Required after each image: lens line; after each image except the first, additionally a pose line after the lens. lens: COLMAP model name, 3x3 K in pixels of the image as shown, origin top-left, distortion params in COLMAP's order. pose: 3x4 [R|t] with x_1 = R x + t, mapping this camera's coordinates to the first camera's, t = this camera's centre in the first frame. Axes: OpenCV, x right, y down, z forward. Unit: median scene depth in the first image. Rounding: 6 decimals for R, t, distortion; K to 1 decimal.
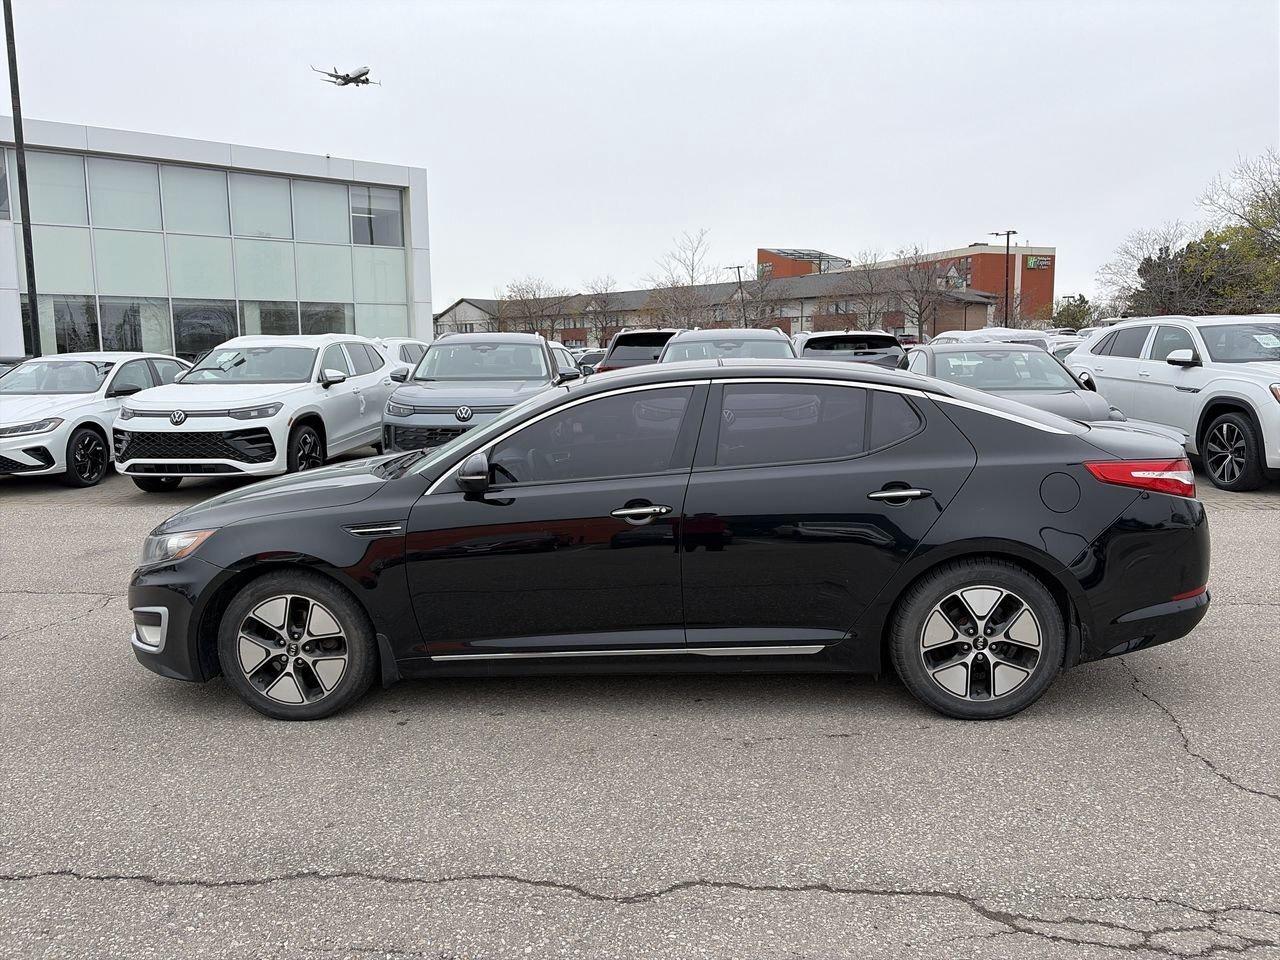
lens RADIAL K [[967.5, 0, 639.2], [0, 967.5, 474.7], [0, 0, 1]] dist [0.045653, -0.044403]
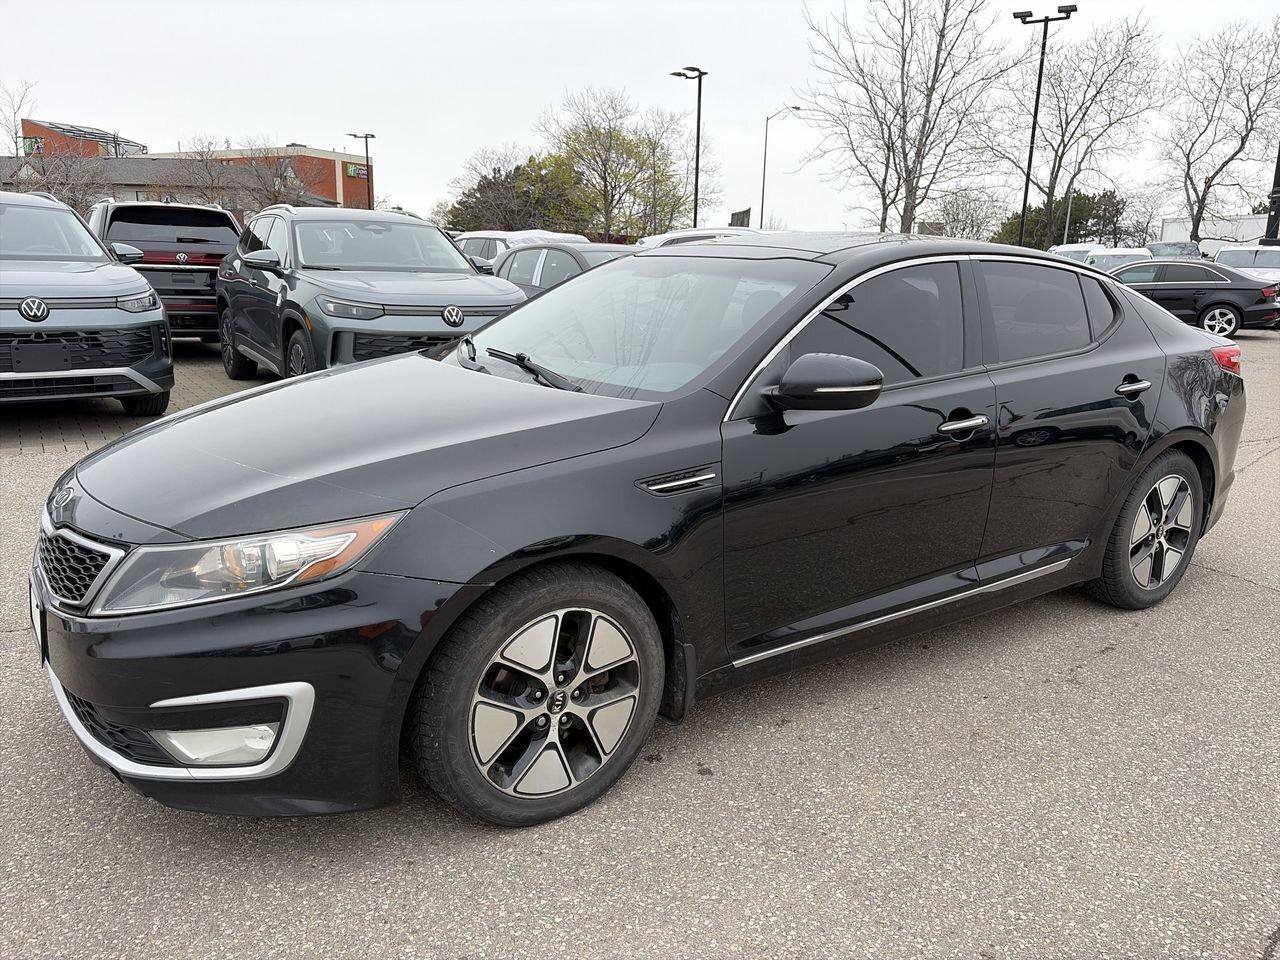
lens RADIAL K [[967.5, 0, 631.7], [0, 967.5, 482.2], [0, 0, 1]] dist [0.045653, -0.044403]
pose [[0.781849, -0.101490, 0.615152, -0.662486], [0.040033, 0.992798, 0.112915, -0.013370], [-0.622181, -0.063656, 0.780281, 0.530884]]
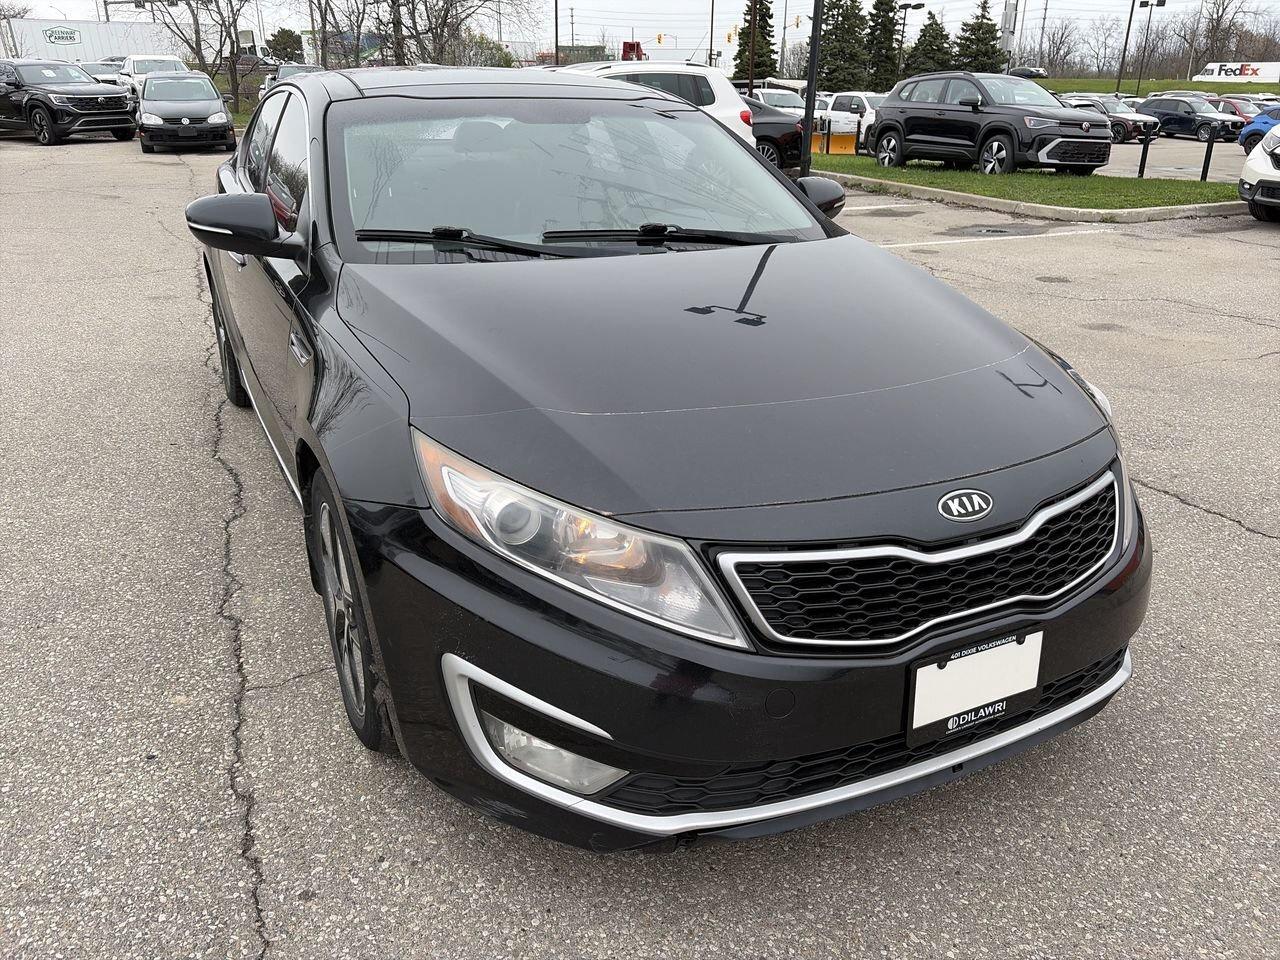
lens RADIAL K [[967.5, 0, 630.5], [0, 967.5, 488.6], [0, 0, 1]] dist [0.045653, -0.044403]
pose [[-0.494512, -0.306672, 0.813271, -0.824082], [0.119181, 0.902924, 0.412946, -0.139407], [-0.860961, 0.301133, -0.409957, 1.499739]]
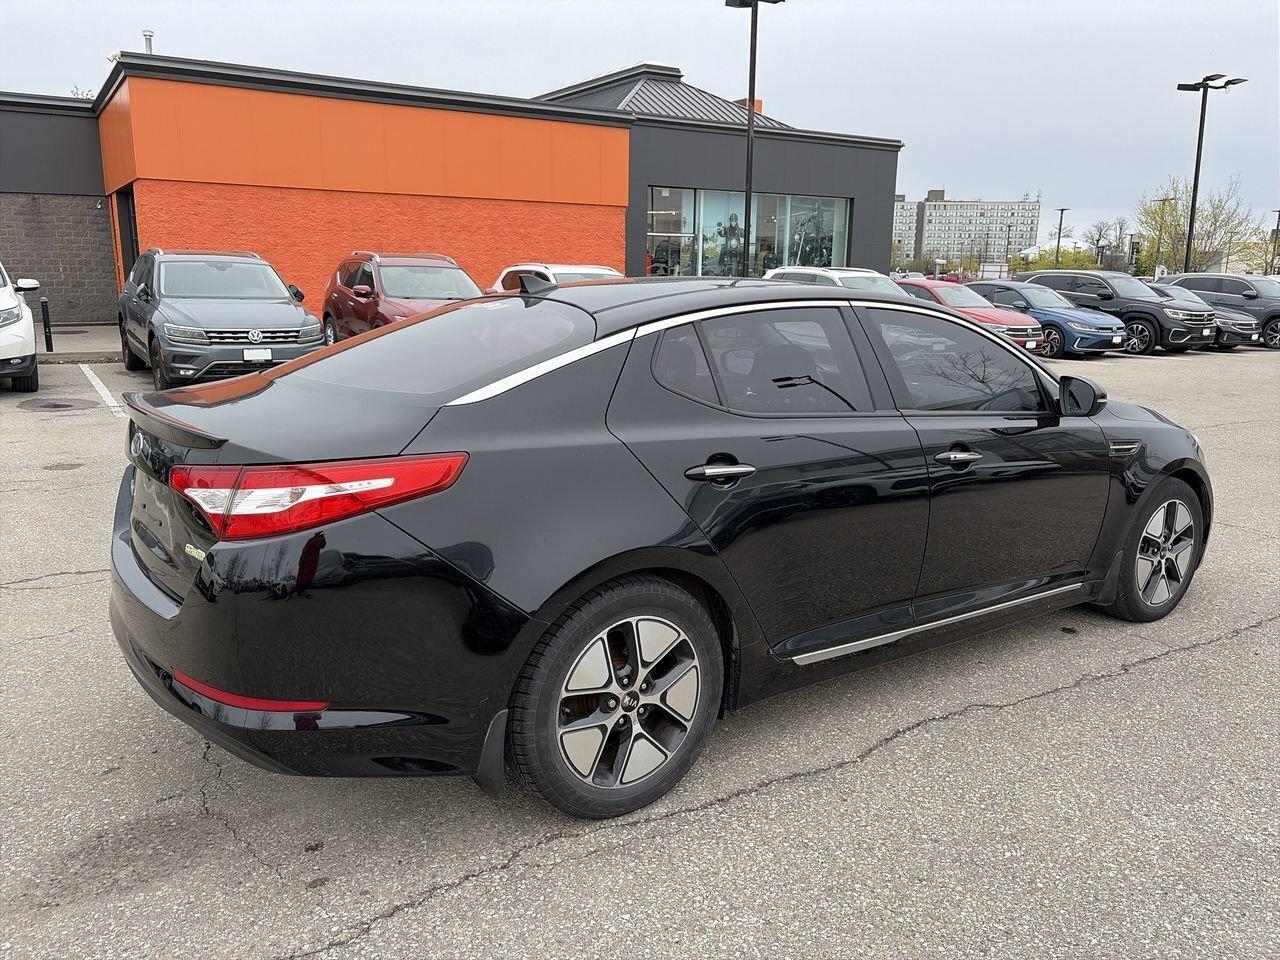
lens RADIAL K [[967.5, 0, 648.1], [0, 967.5, 472.8], [0, 0, 1]] dist [0.045653, -0.044403]
pose [[-0.773912, 0.133789, -0.619000, 0.733194], [-0.081316, 0.948346, 0.306640, -0.237974], [0.628051, 0.287647, -0.723057, 1.821496]]
